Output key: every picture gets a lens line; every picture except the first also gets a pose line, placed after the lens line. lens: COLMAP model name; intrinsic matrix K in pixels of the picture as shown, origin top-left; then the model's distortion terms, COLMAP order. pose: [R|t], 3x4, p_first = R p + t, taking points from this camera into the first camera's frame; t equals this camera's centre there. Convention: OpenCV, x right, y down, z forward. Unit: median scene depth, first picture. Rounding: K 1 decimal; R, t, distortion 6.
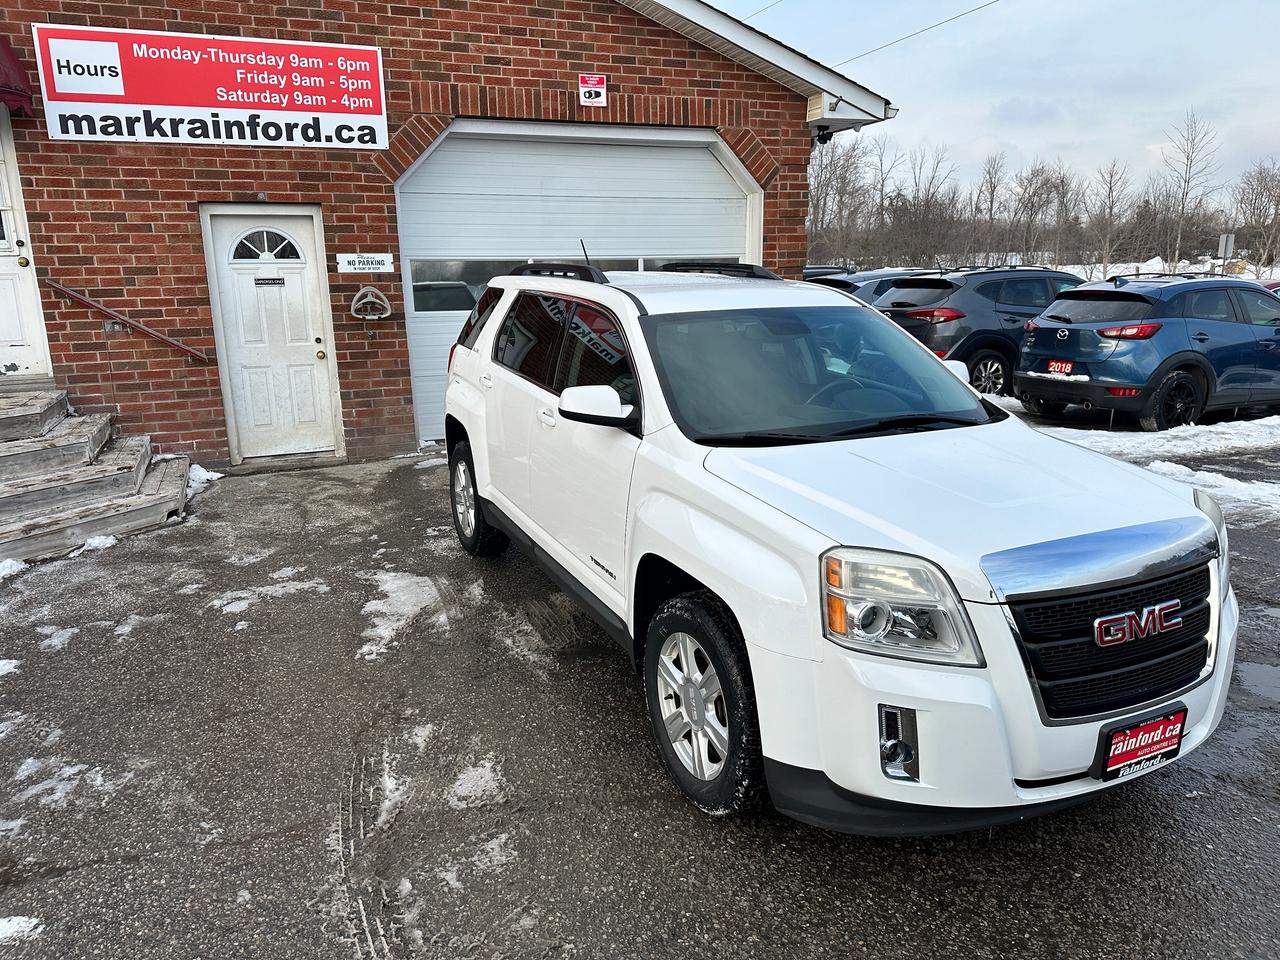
lens RADIAL K [[905.6, 0, 635.8], [0, 905.6, 482.6], [0, 0, 1]] dist [0.019547, -0.024288]
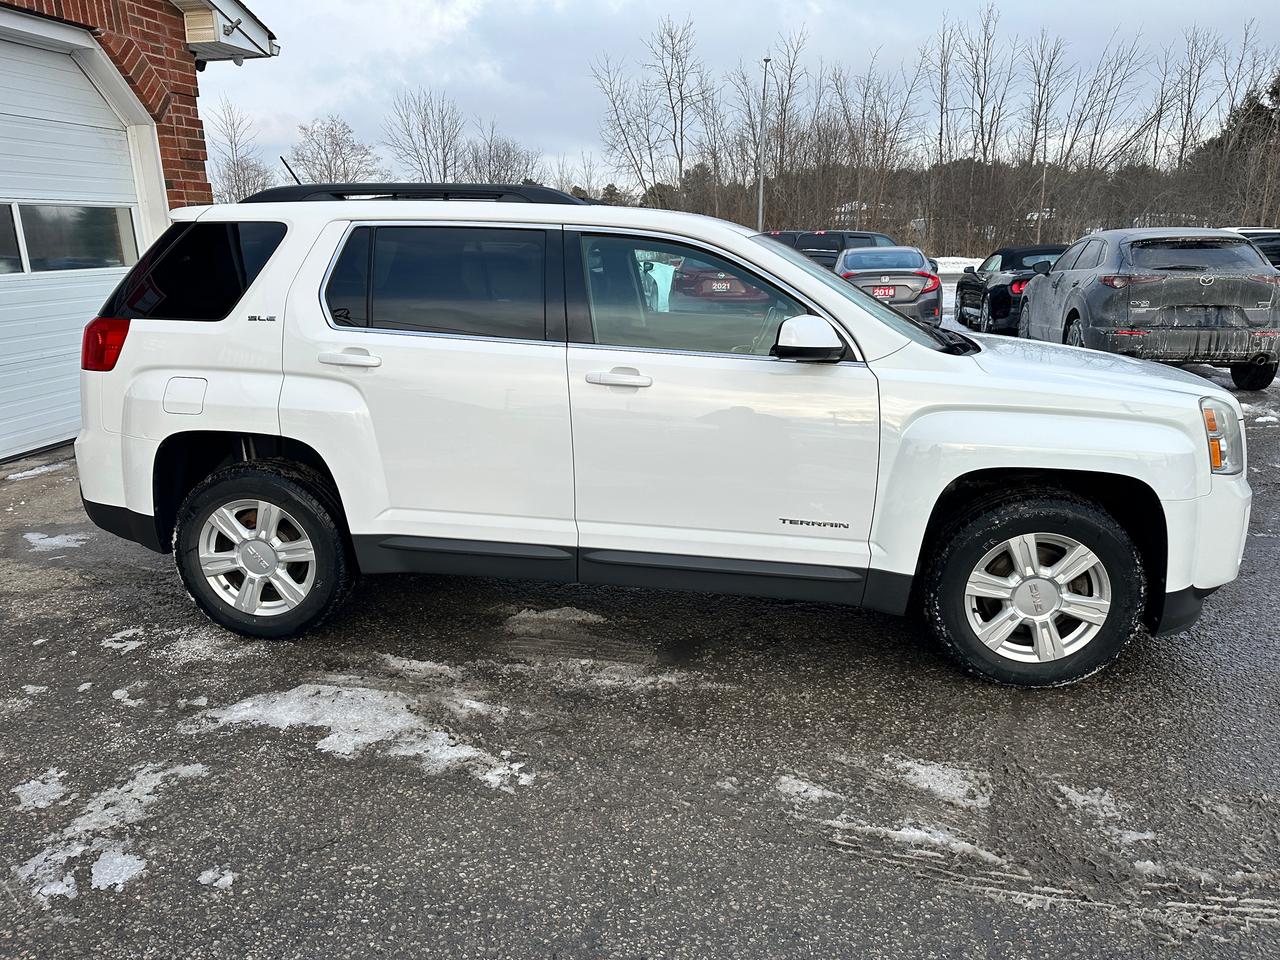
lens RADIAL K [[914.8, 0, 639.8], [0, 914.8, 477.1], [0, 0, 1]] dist [0.000206, -0.002467]
pose [[0.548876, -0.214315, 0.807963, -0.423763], [0.205341, 0.971526, 0.118206, -0.045249], [-0.810290, 0.101027, 0.577255, 0.312805]]
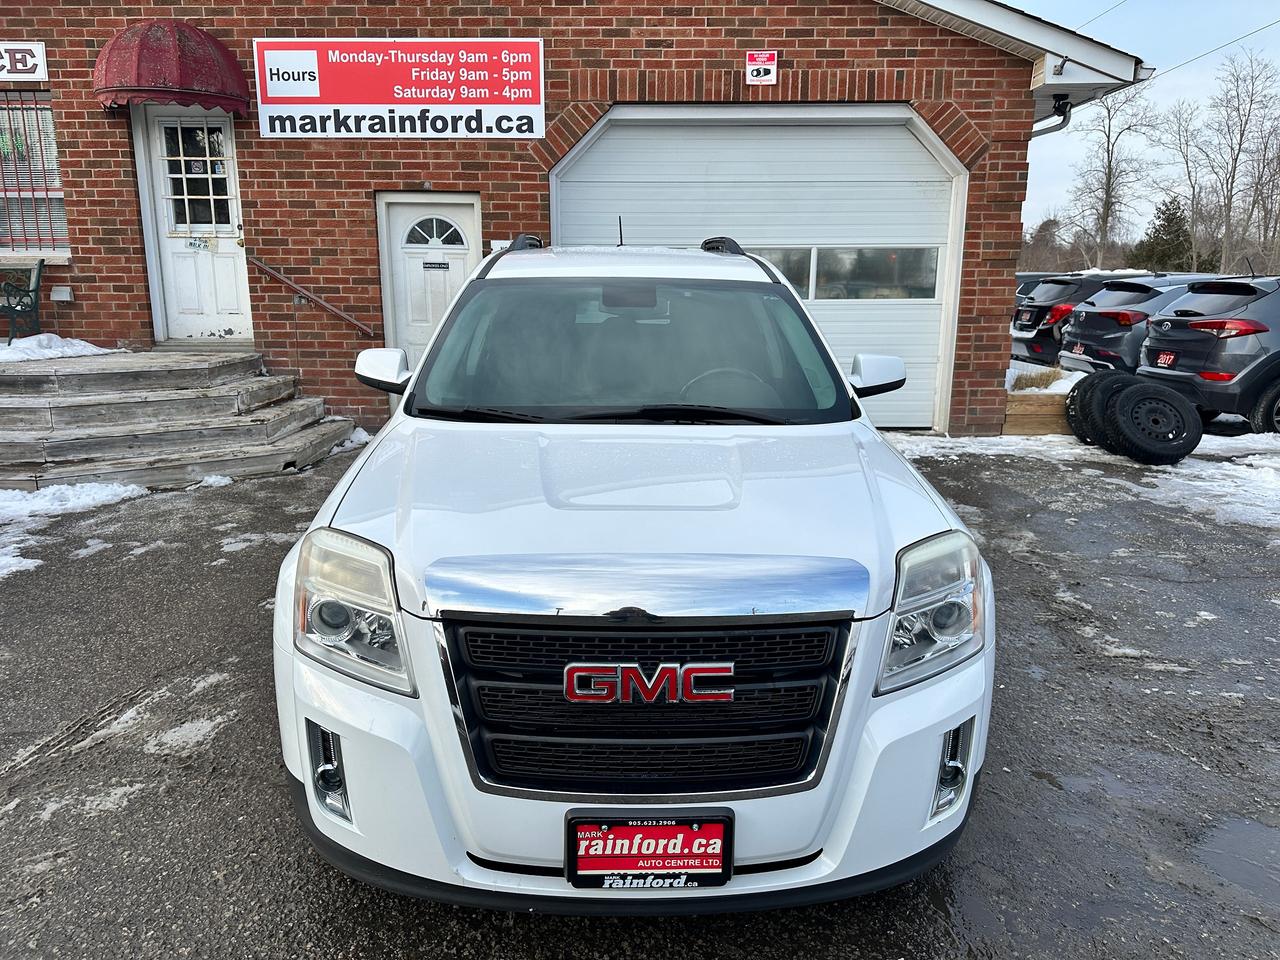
lens RADIAL K [[904.6, 0, 640.5], [0, 904.6, 481.6], [0, 0, 1]] dist [0.029958, -0.041021]
pose [[0.917703, 0.105429, -0.383021, 0.279255], [-0.109819, 0.993897, 0.010455, -0.003717], [0.381786, 0.032469, 0.923680, 0.113954]]
